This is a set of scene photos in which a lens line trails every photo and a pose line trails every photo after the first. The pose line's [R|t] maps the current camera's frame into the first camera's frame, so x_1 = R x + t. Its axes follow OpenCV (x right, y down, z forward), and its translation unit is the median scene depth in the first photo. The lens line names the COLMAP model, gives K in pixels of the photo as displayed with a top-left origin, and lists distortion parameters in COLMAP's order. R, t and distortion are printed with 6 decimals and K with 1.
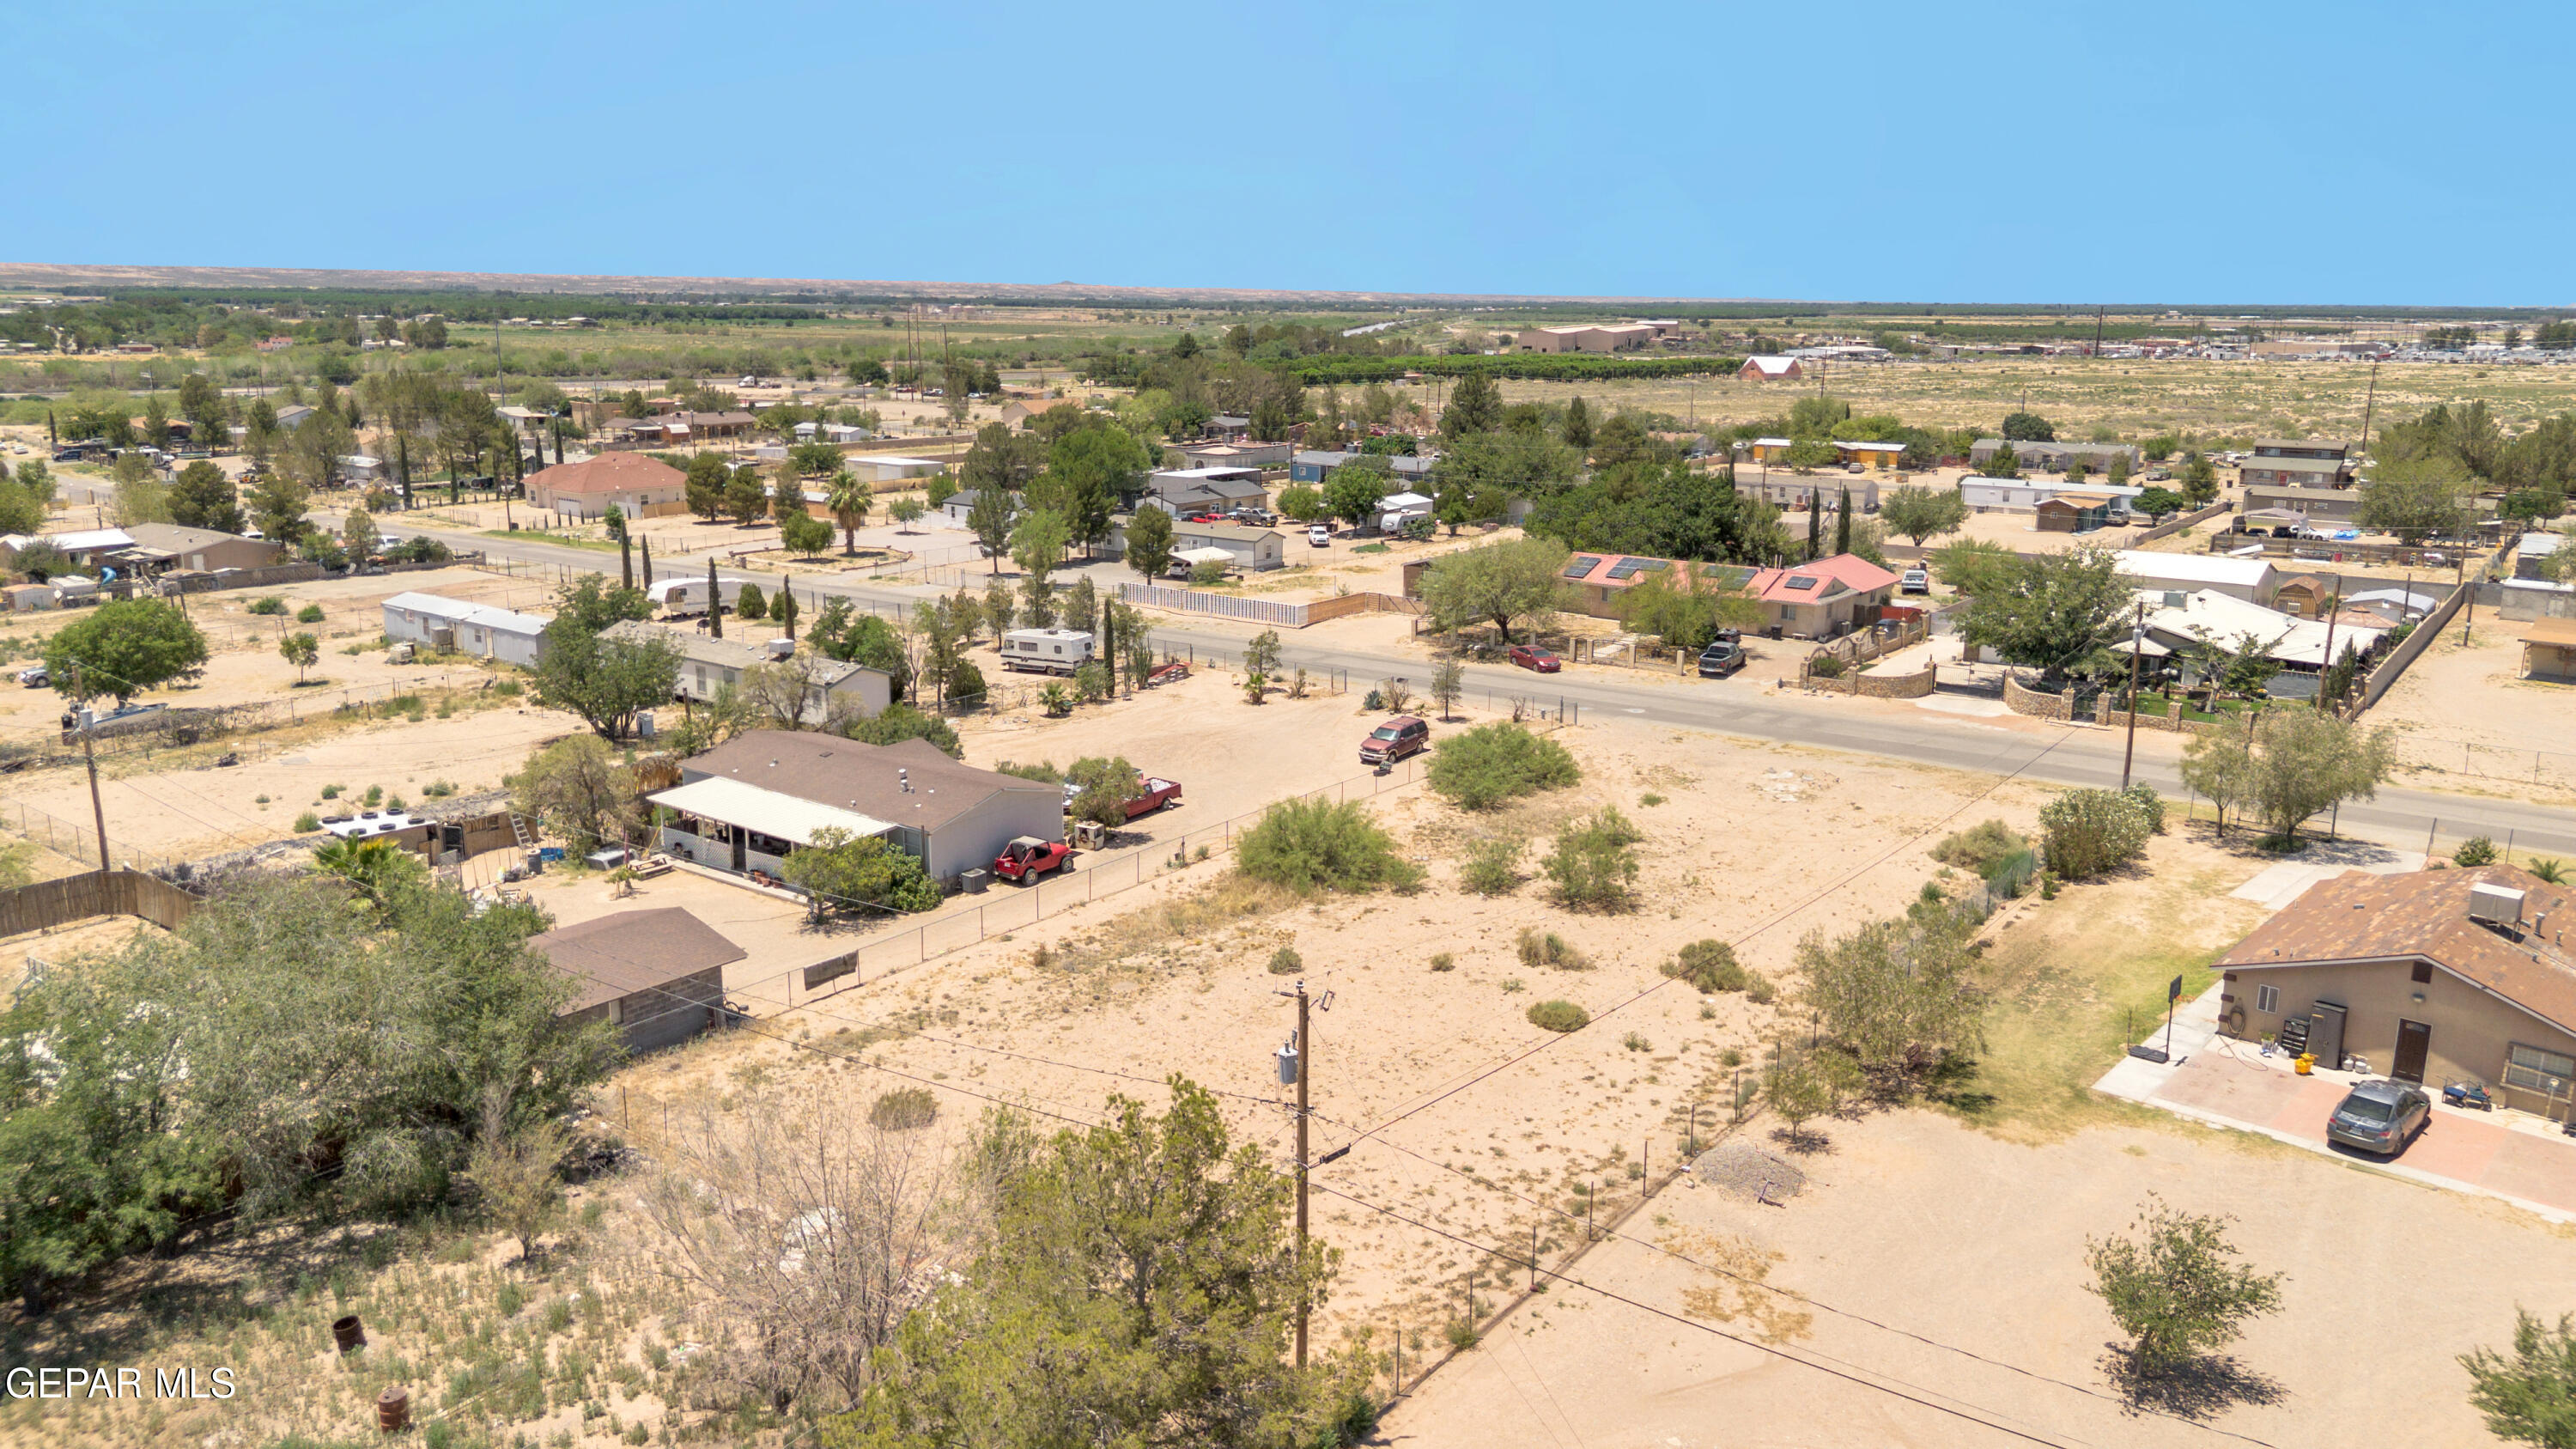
lens RADIAL K [[1818.6, 0, 1288.0], [0, 1818.6, 724.5], [0, 0, 1]] dist [0.068243, -0.066349]
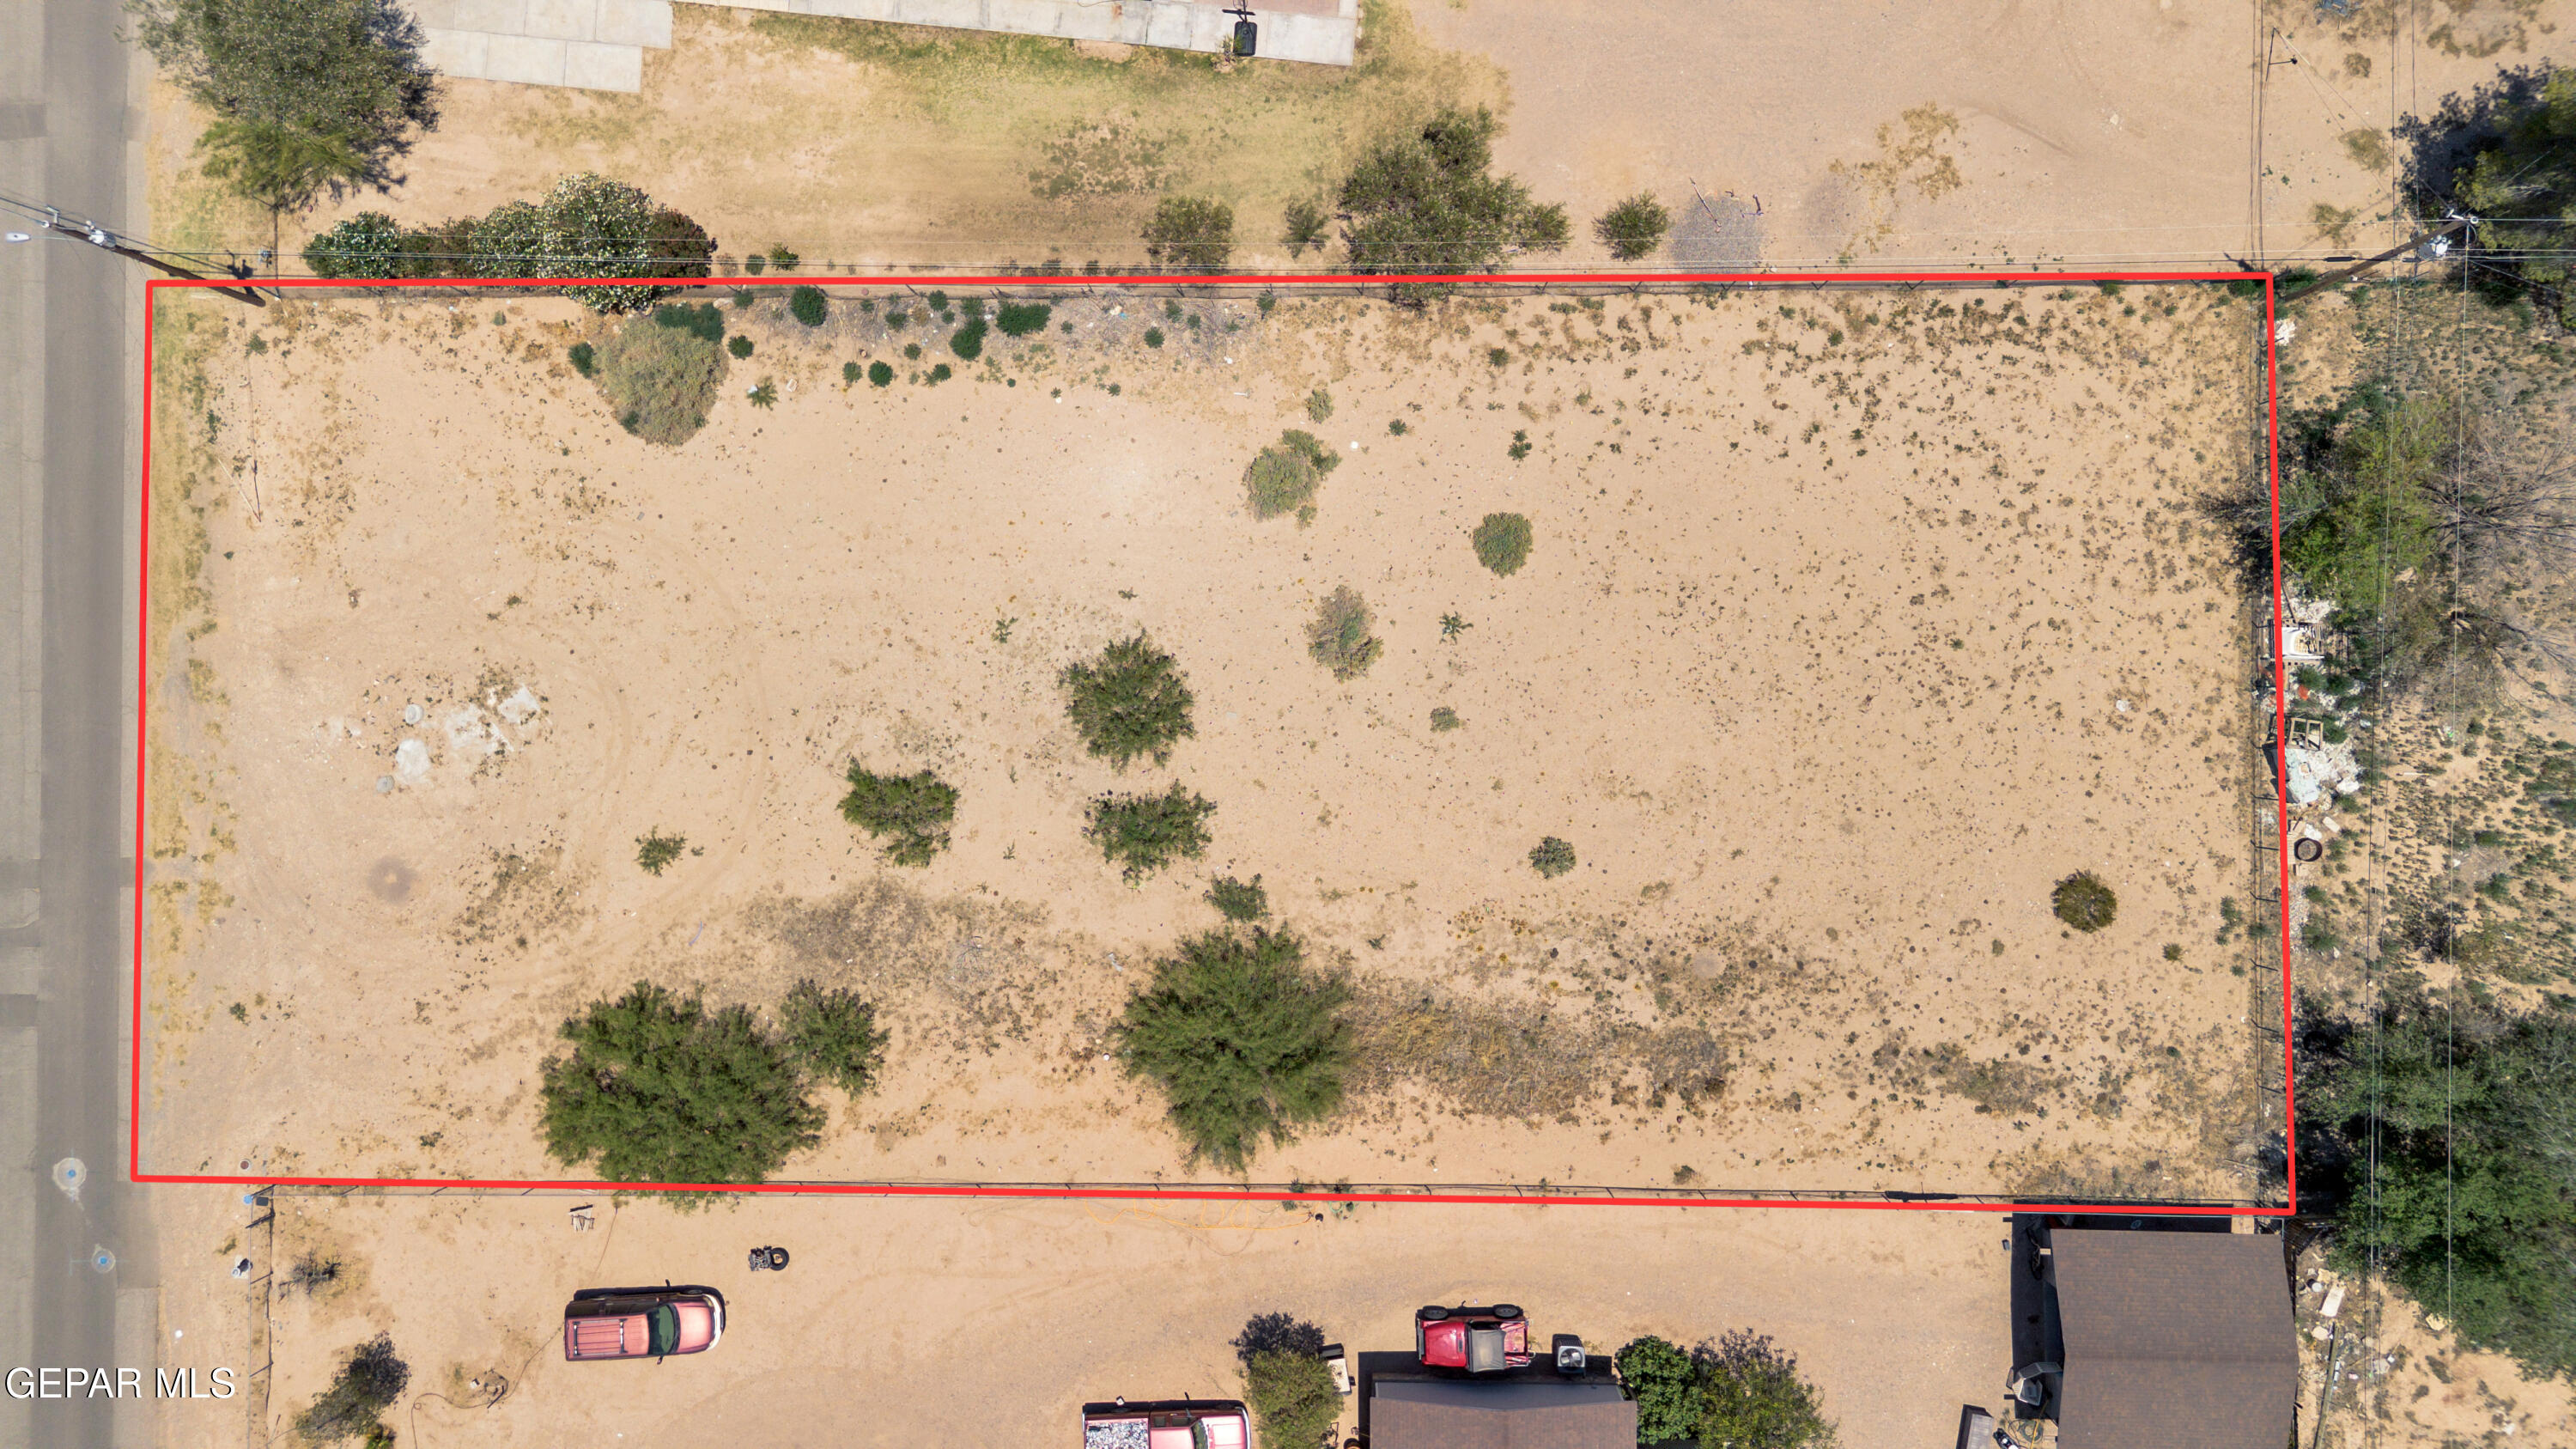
lens RADIAL K [[1818.6, 0, 1288.0], [0, 1818.6, 724.5], [0, 0, 1]] dist [0.068243, -0.066349]
pose [[-0.603179, -0.797292, 0.022398, 0.082538], [0.207385, -0.129654, 0.969629, -0.564370], [-0.770173, 0.589505, 0.243551, 0.630547]]
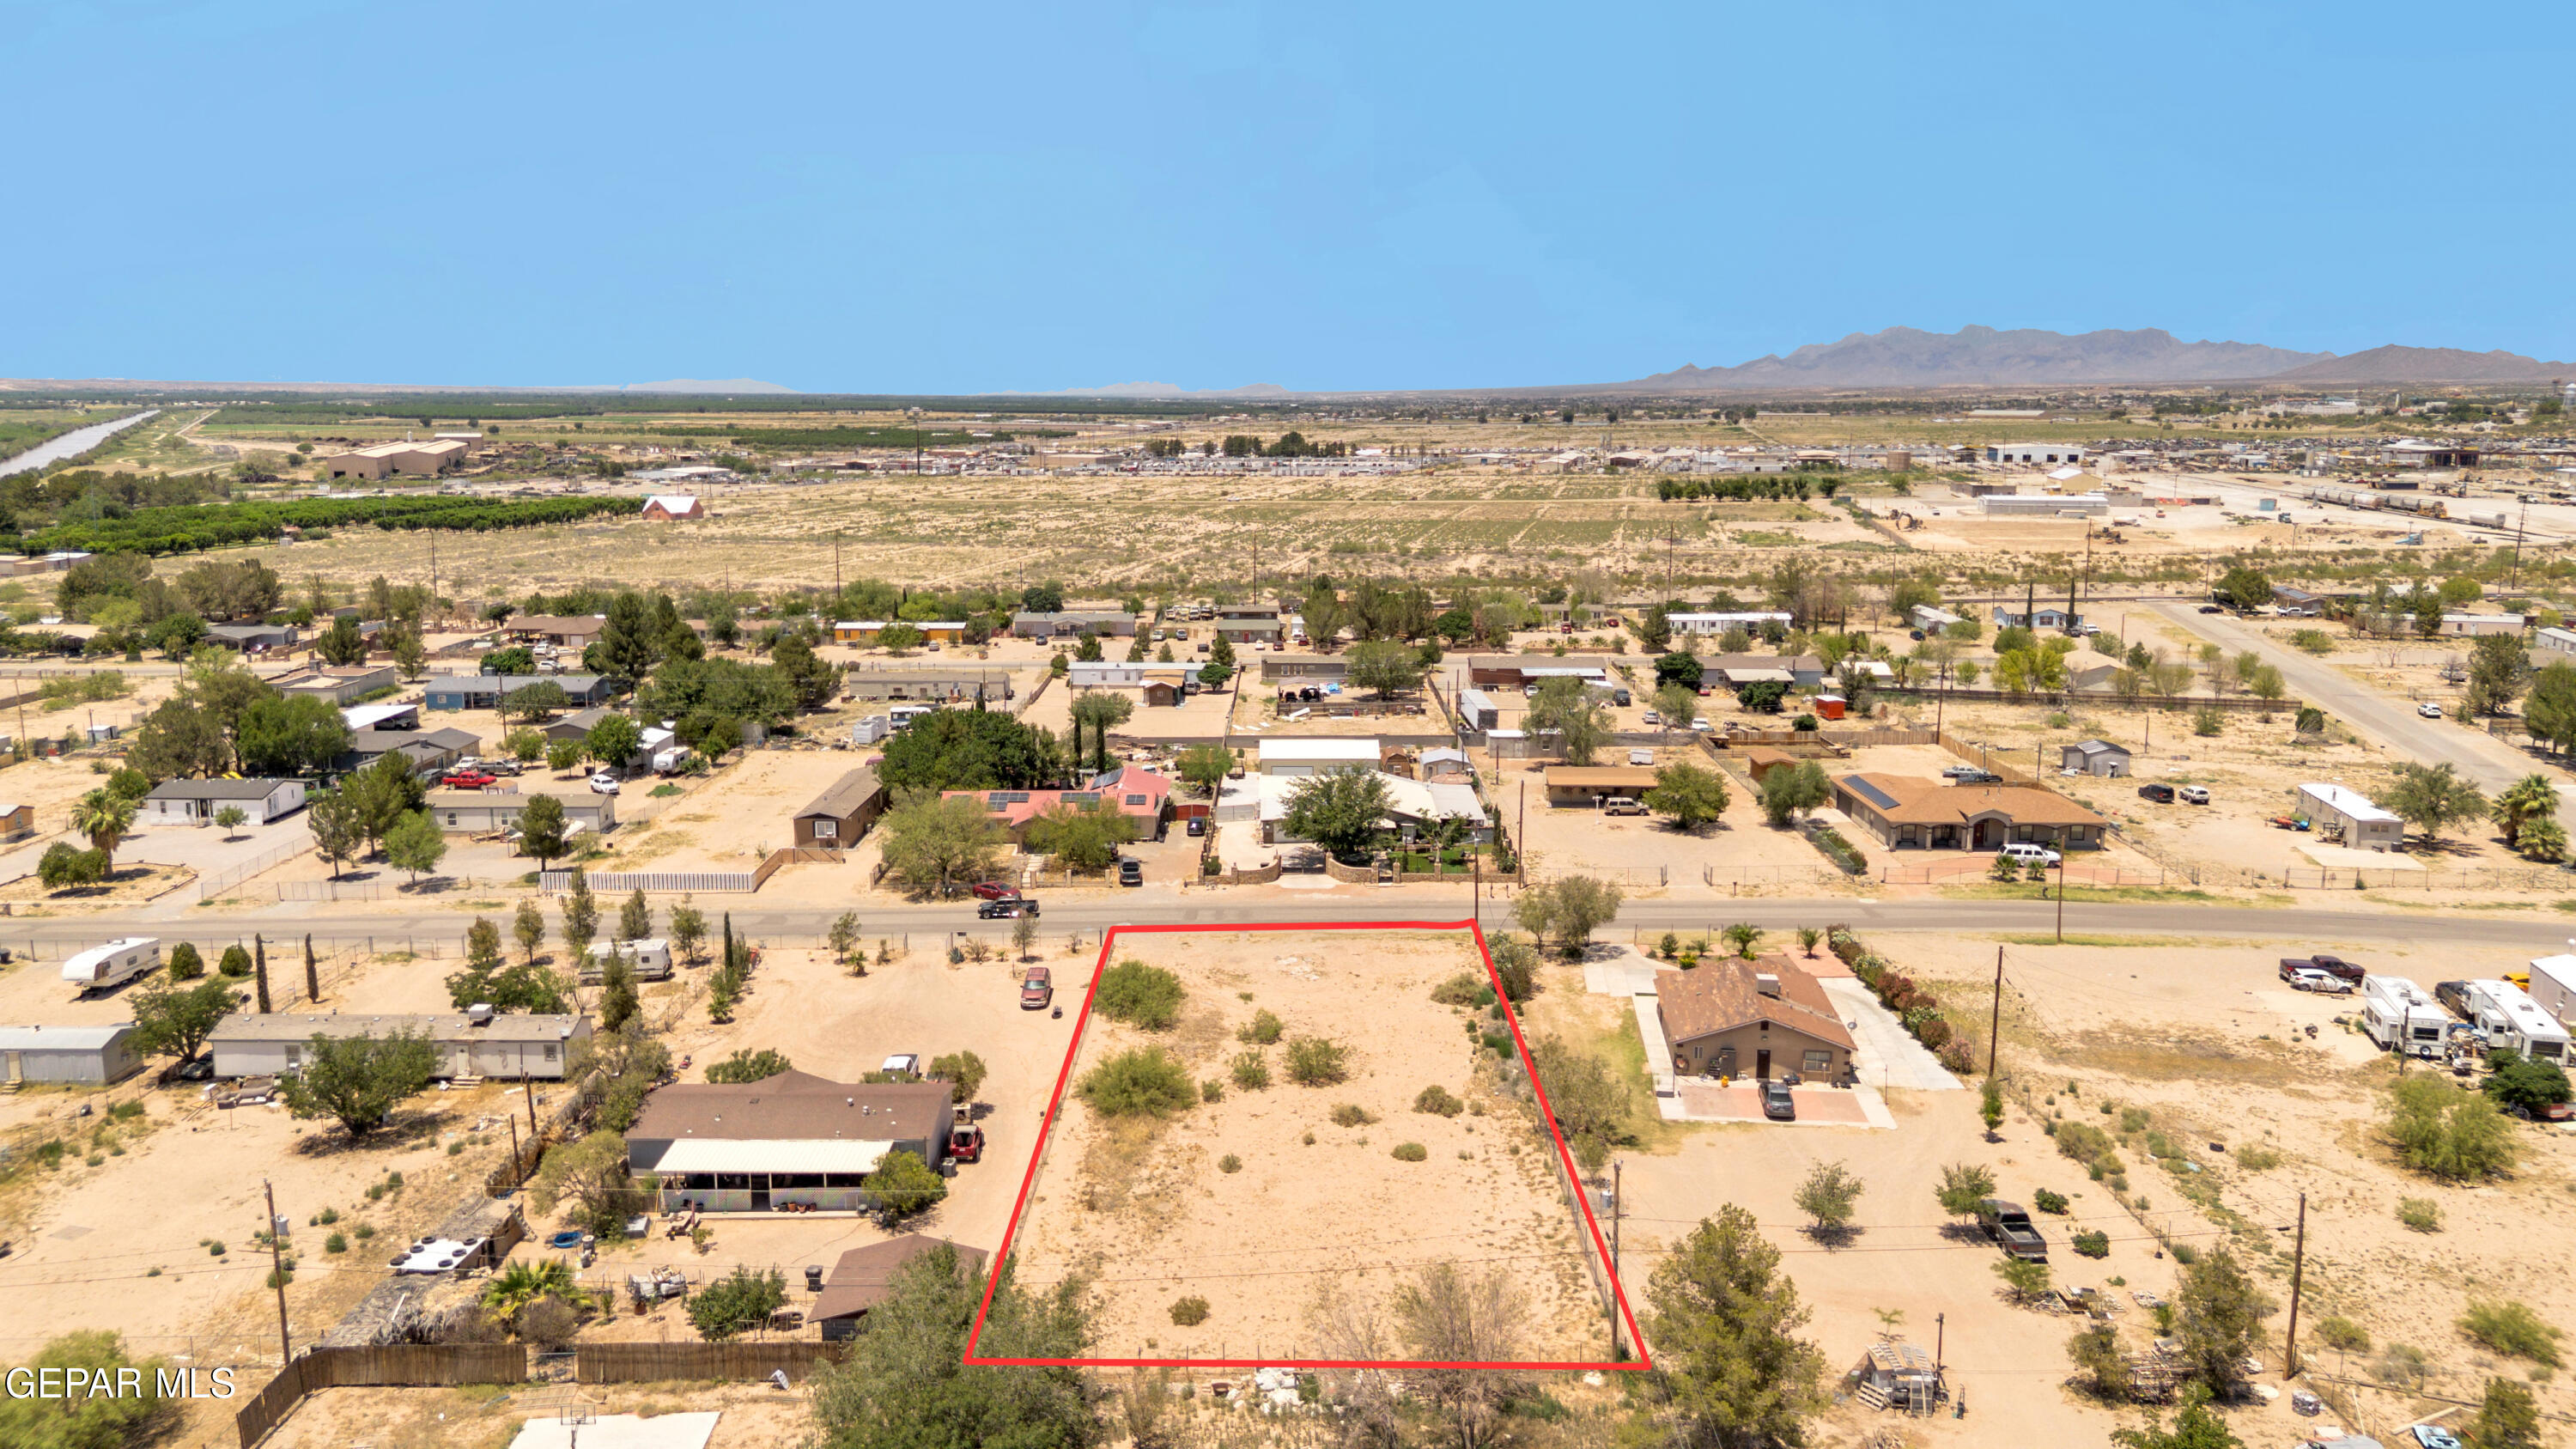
lens RADIAL K [[1818.6, 0, 1288.0], [0, 1818.6, 724.5], [0, 0, 1]] dist [0.068243, -0.066349]
pose [[0.798535, -0.113793, 0.591094, -0.630361], [0.140538, 0.990075, 0.000743, -0.176632], [-0.585312, 0.082478, 0.806602, -0.241007]]
